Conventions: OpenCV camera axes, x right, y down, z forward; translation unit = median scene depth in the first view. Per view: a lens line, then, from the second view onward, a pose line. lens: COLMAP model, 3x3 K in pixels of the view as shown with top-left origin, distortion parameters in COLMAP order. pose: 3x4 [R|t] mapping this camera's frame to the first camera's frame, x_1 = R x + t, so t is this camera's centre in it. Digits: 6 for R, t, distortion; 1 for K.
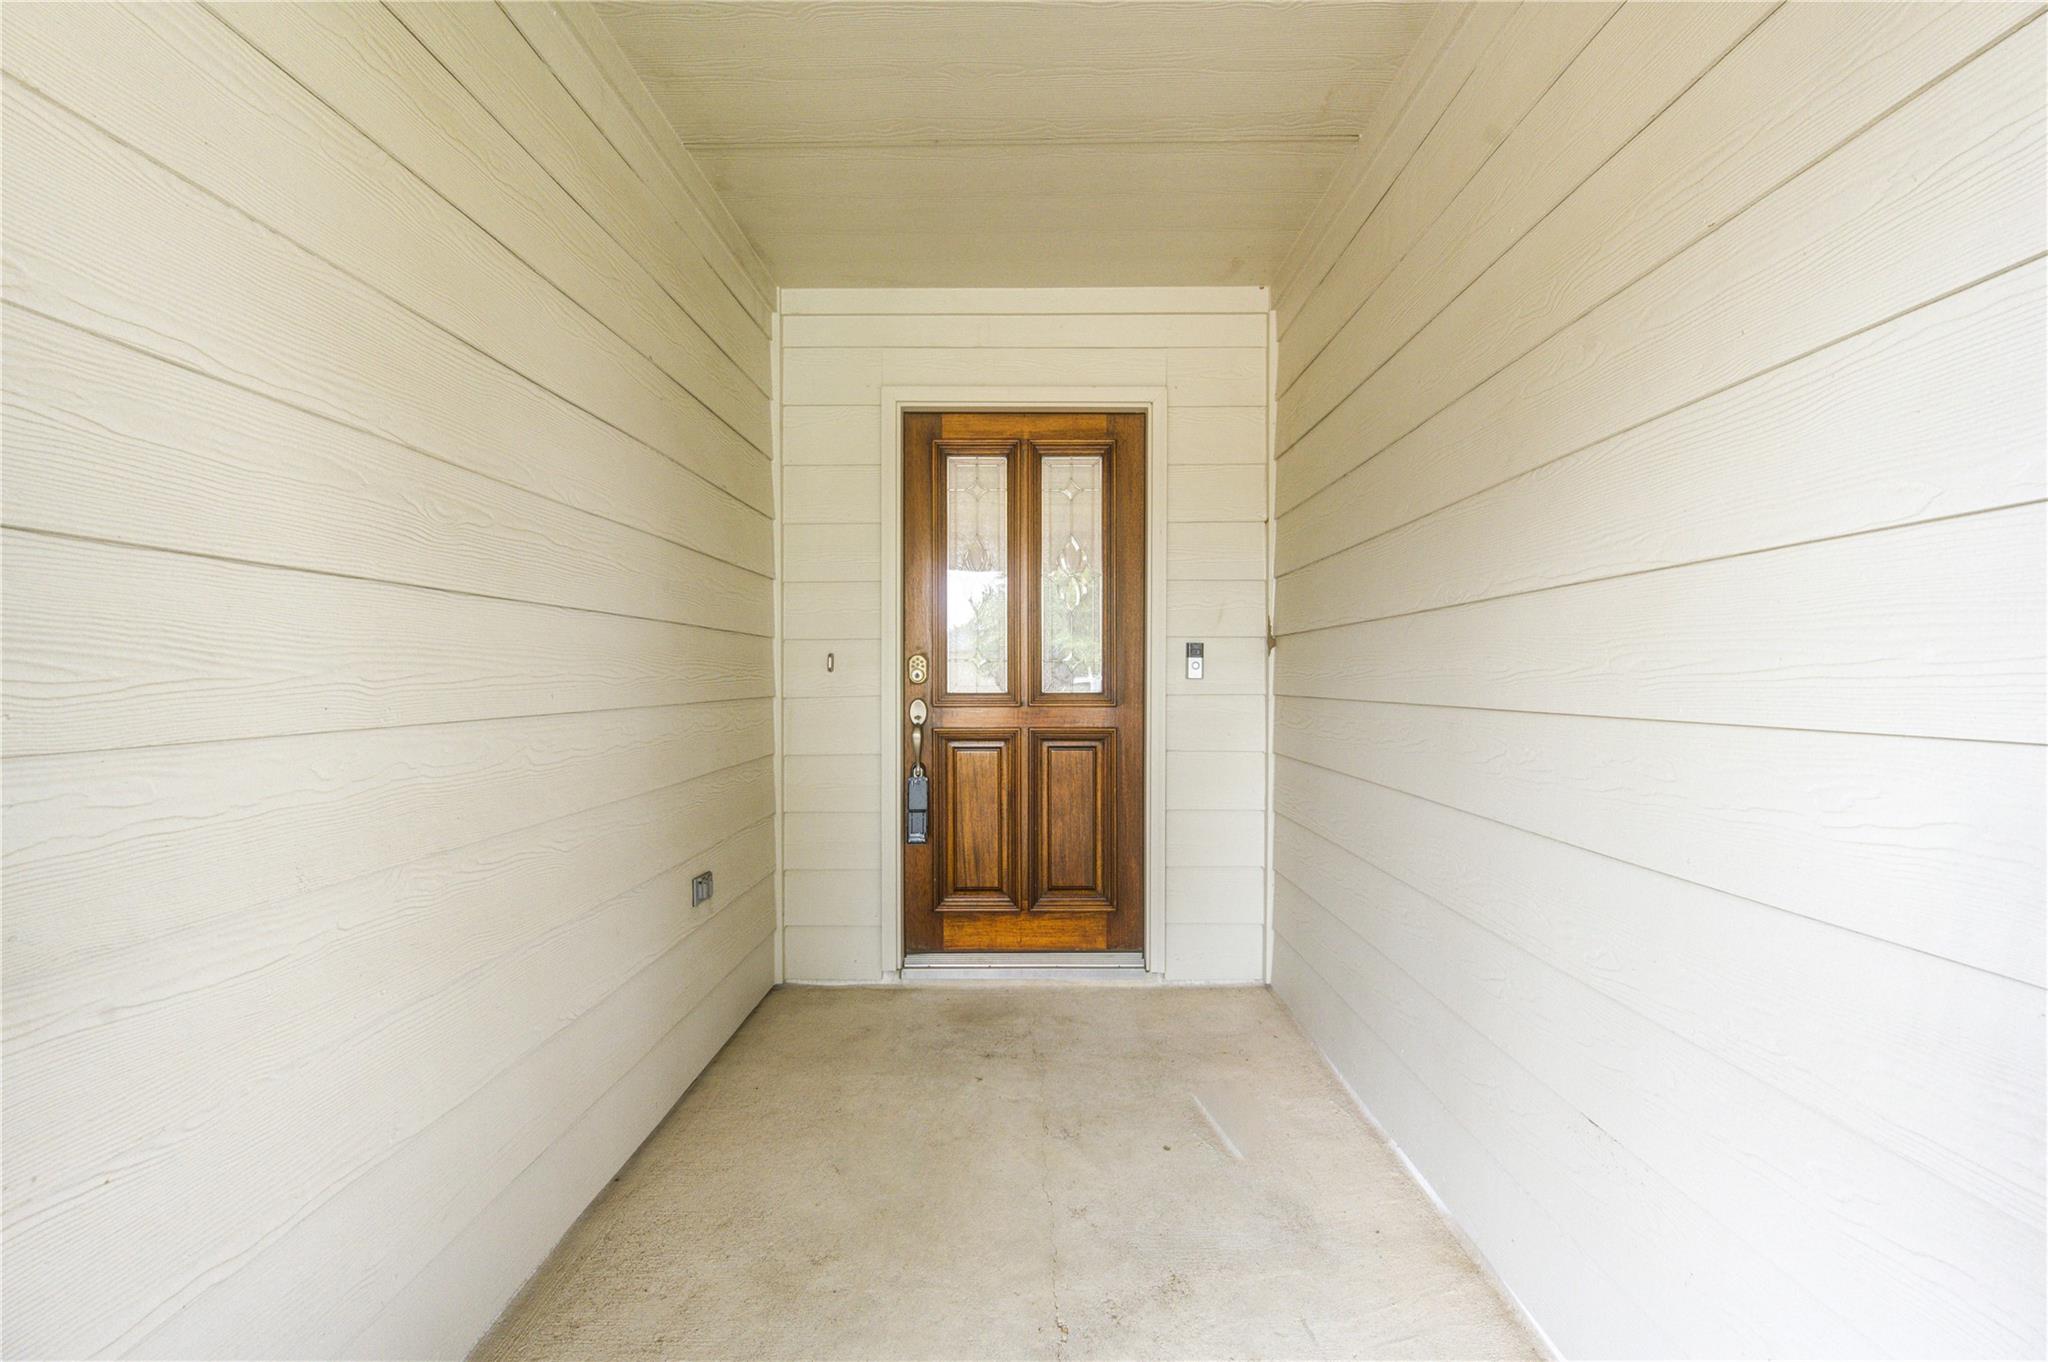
lens RADIAL K [[801.6, 0, 1028.3], [0, 801.6, 688.3], [0, 0, 1]] dist [0.002438, -0.000195]
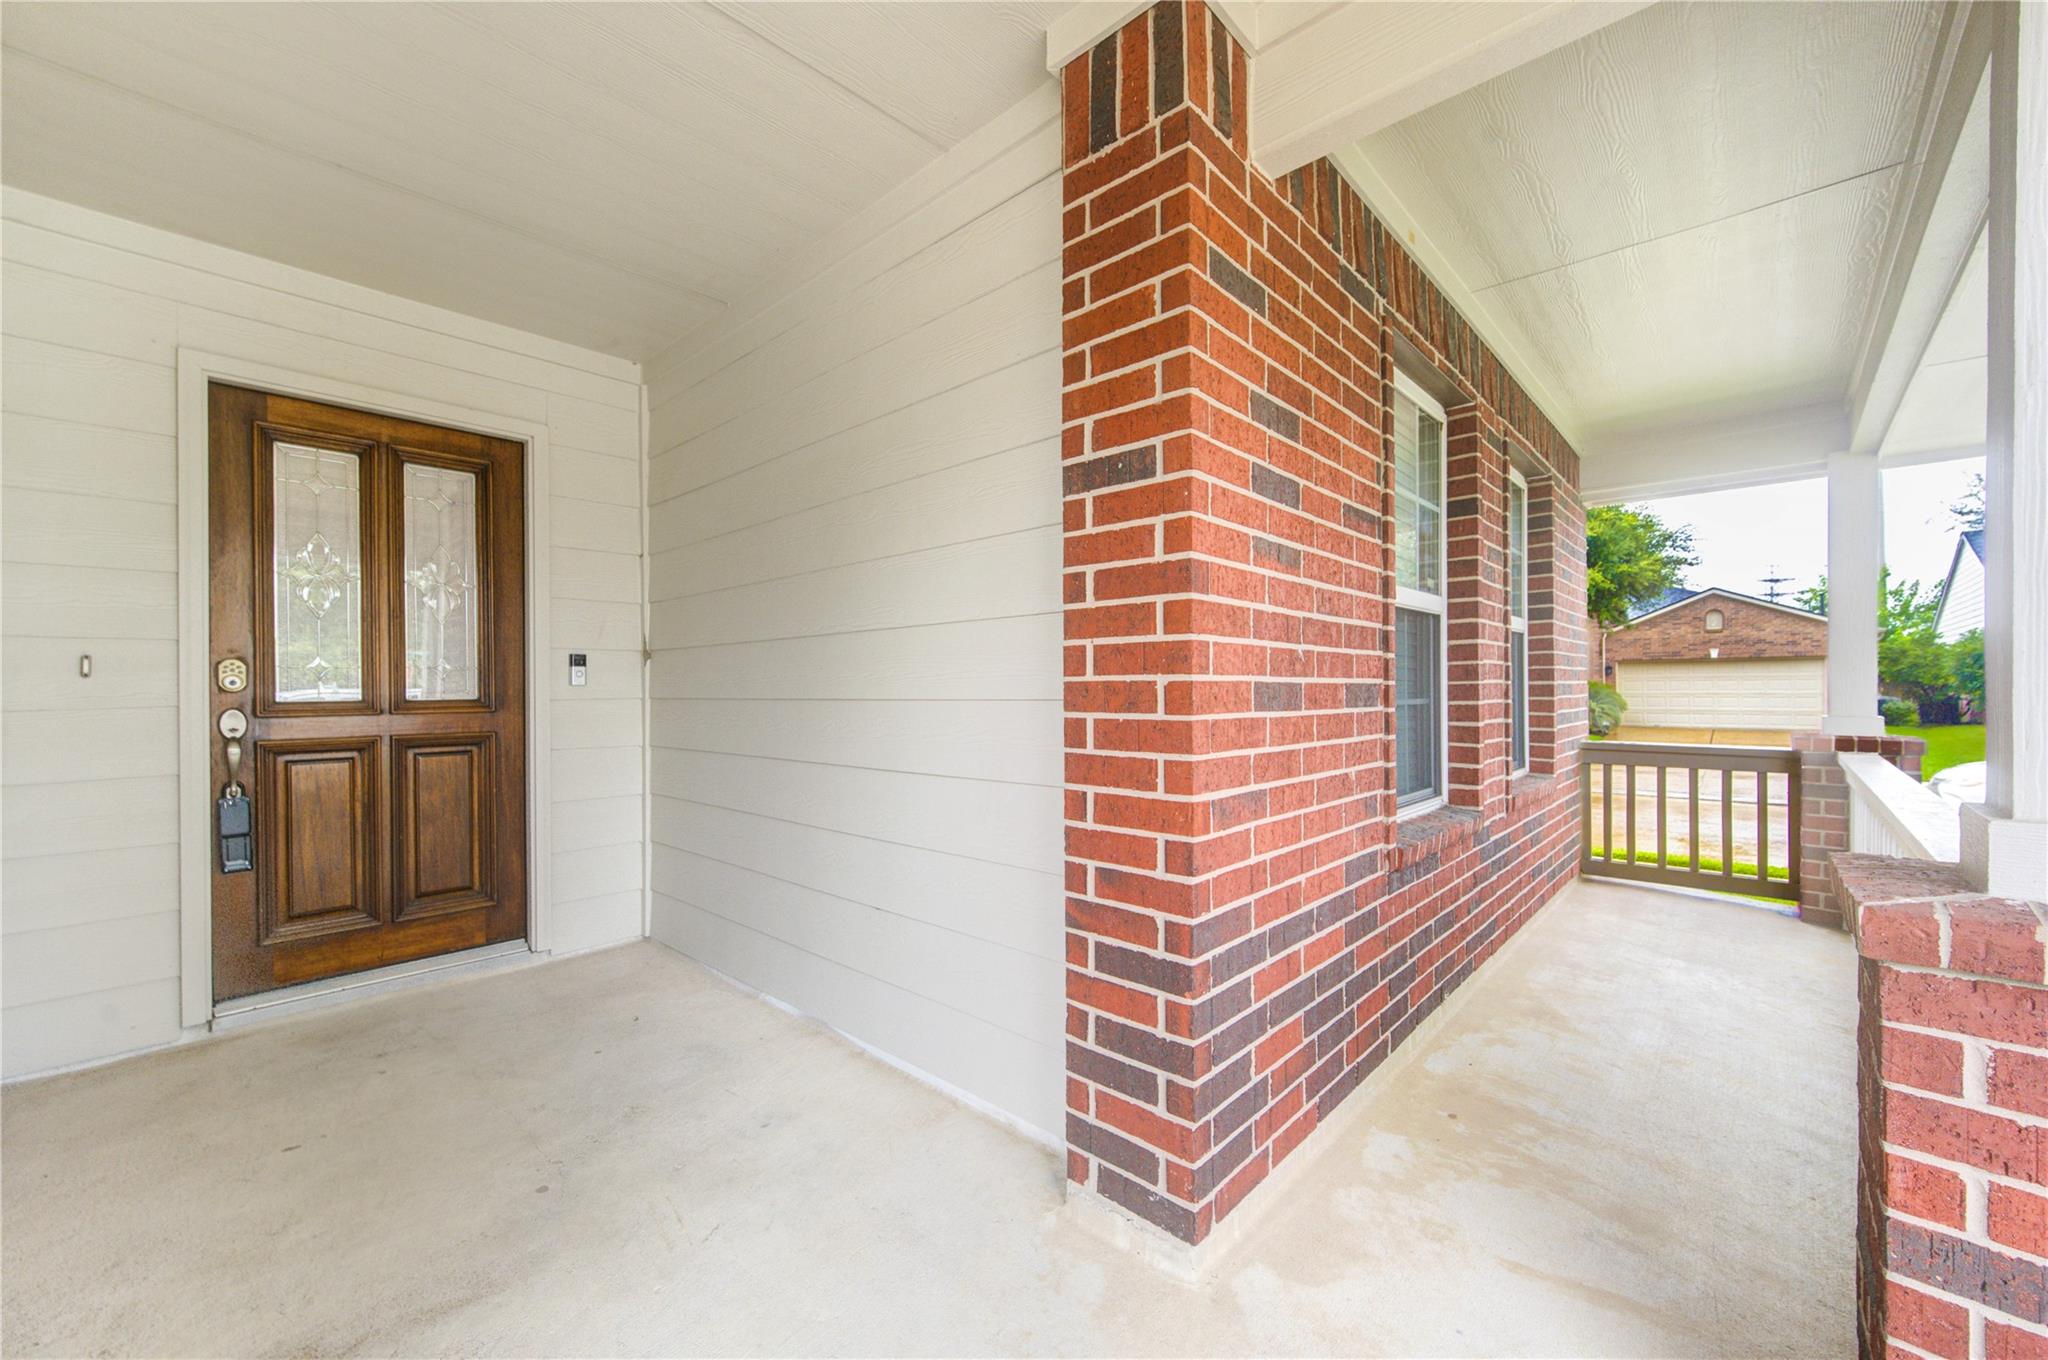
lens RADIAL K [[801.6, 0, 1028.3], [0, 801.6, 687.3], [0, 0, 1]] dist [0.002438, -0.000195]
pose [[0.675660, -0.003558, 0.737205, -0.196903], [0.016992, 0.999798, -0.010748, 0.013624], [-0.737017, 0.019788, 0.675584, -0.242224]]
